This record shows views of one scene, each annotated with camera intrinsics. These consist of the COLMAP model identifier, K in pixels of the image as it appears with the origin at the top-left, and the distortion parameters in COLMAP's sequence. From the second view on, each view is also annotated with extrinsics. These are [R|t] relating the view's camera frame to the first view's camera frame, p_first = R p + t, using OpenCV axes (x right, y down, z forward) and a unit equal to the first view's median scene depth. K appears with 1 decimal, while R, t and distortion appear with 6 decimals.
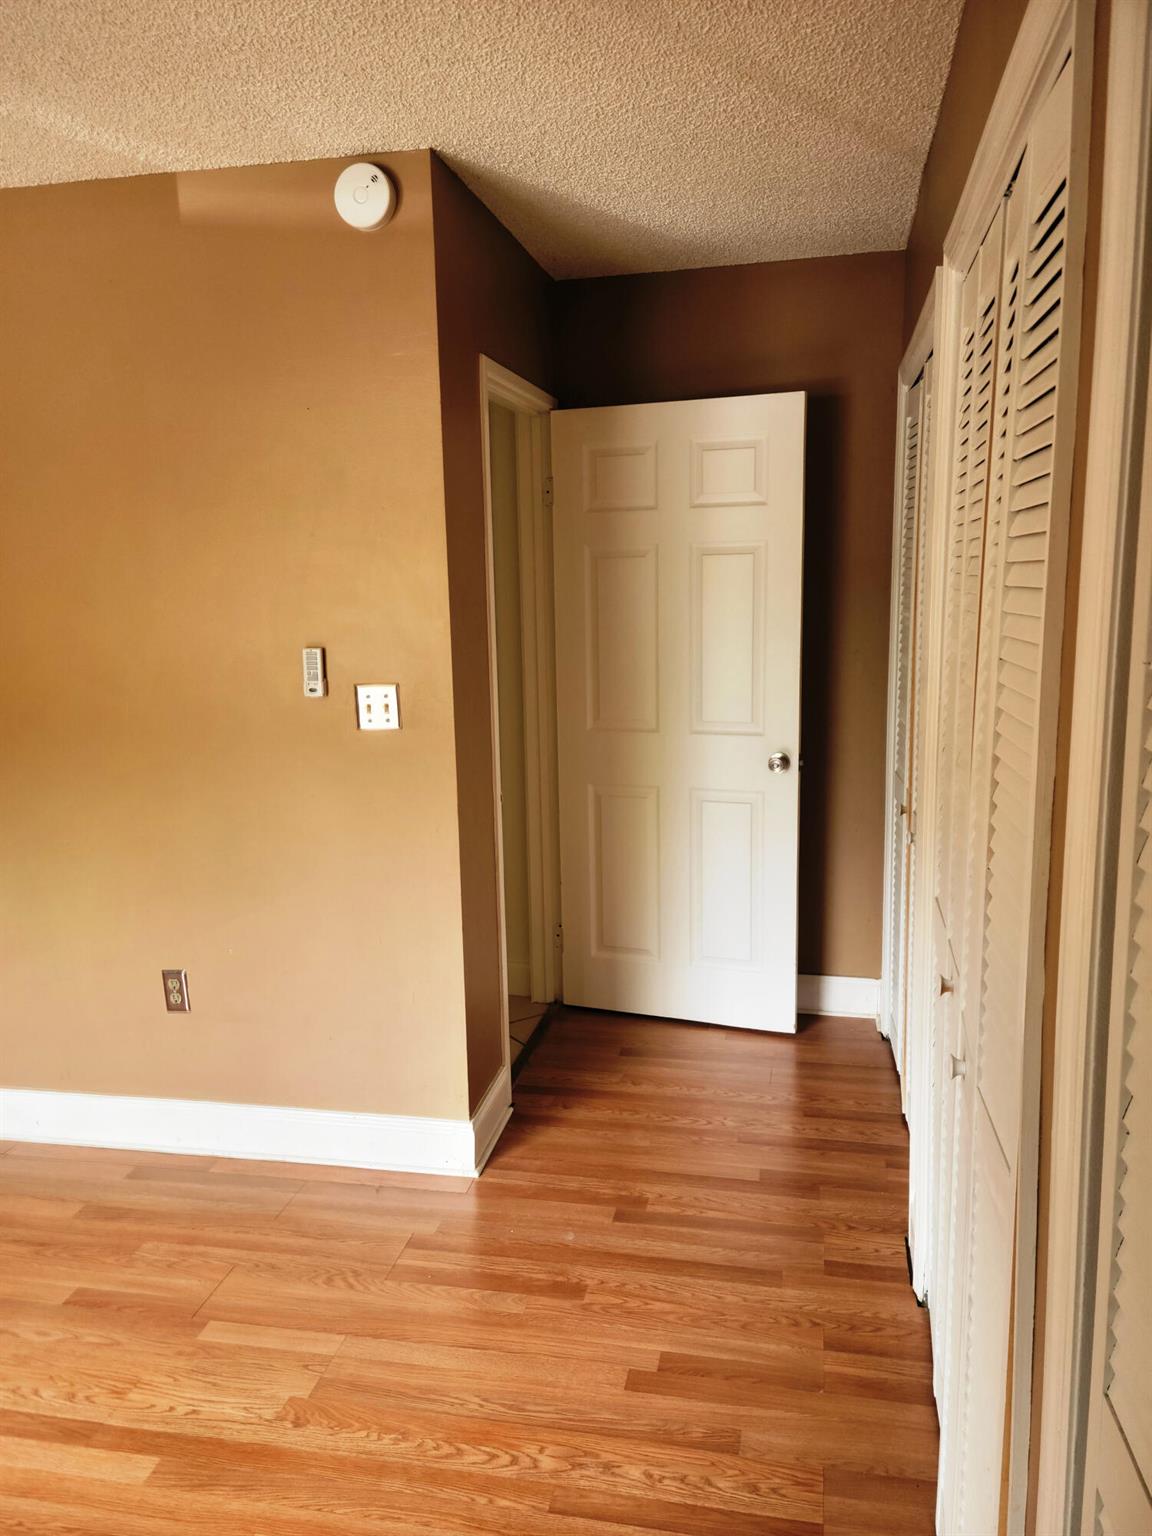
lens RADIAL K [[1210.8, 0, 570.9], [0, 1210.8, 782.4], [0, 0, 1]] dist [0.110809, -0.090673]
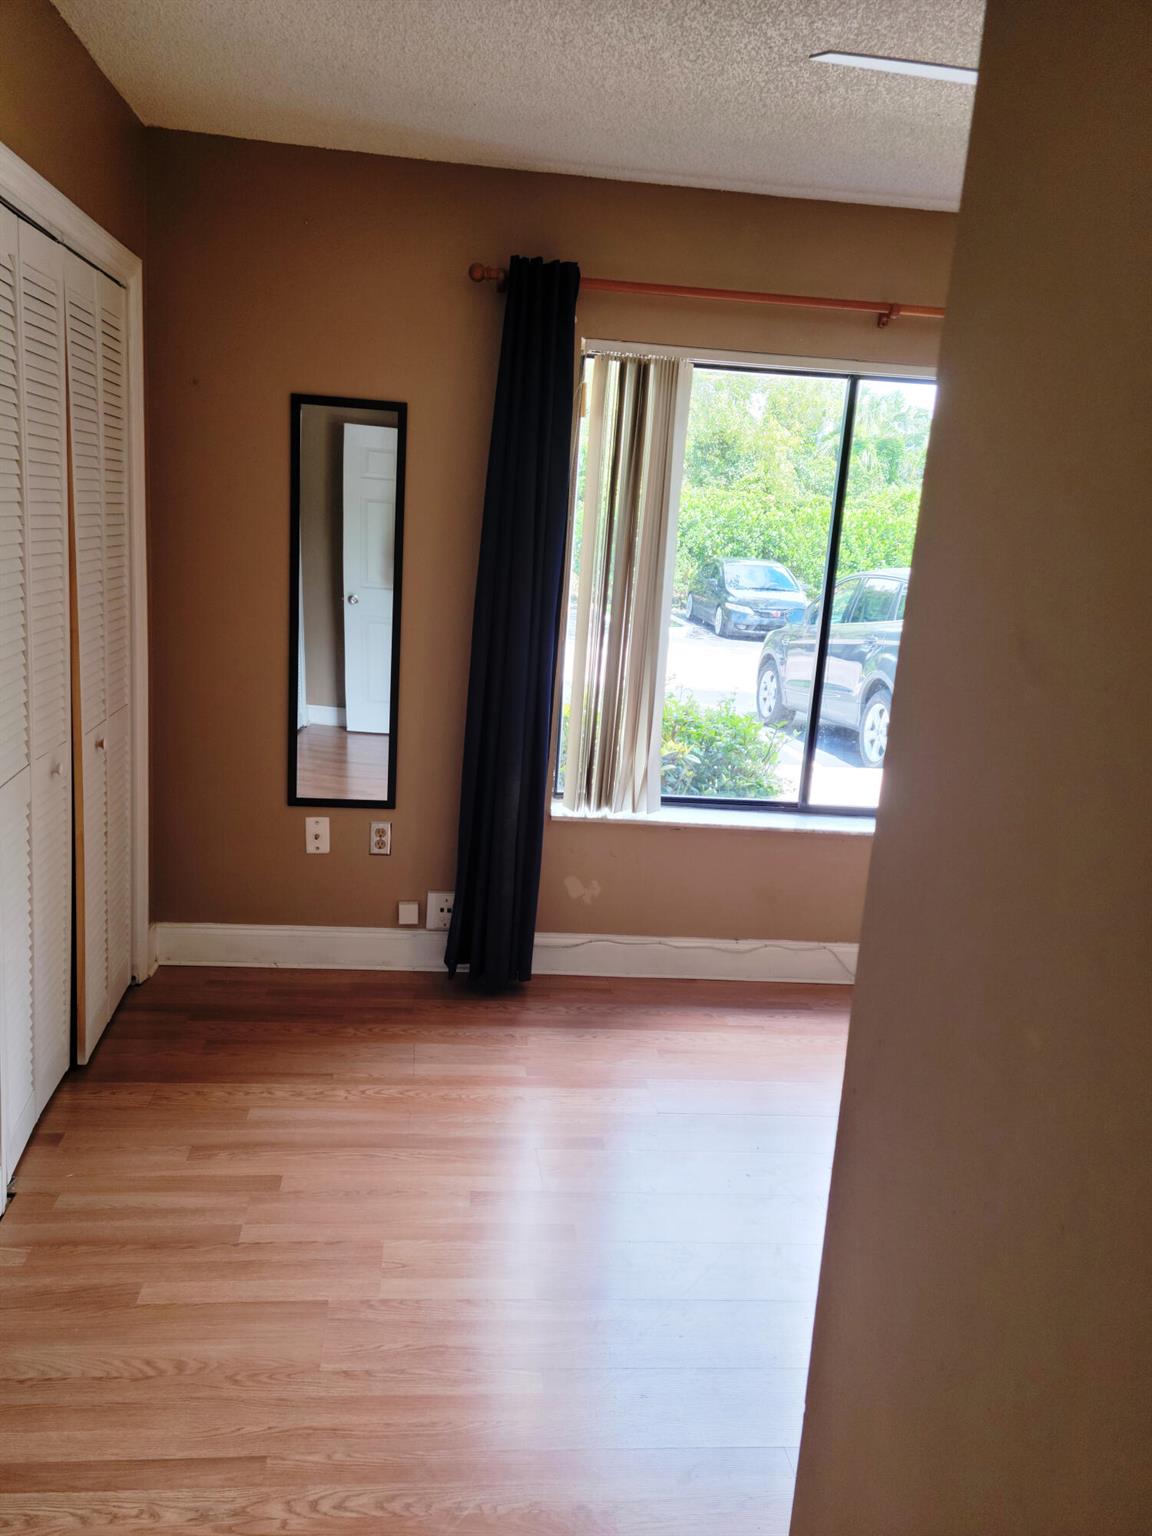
lens RADIAL K [[1210.8, 0, 570.9], [0, 1210.8, 782.4], [0, 0, 1]] dist [0.110809, -0.090673]
pose [[-0.948056, 0.036177, -0.316041, 0.043821], [-0.095888, 0.914800, 0.392360, -0.297619], [0.303308, 0.402283, -0.863813, 1.648855]]
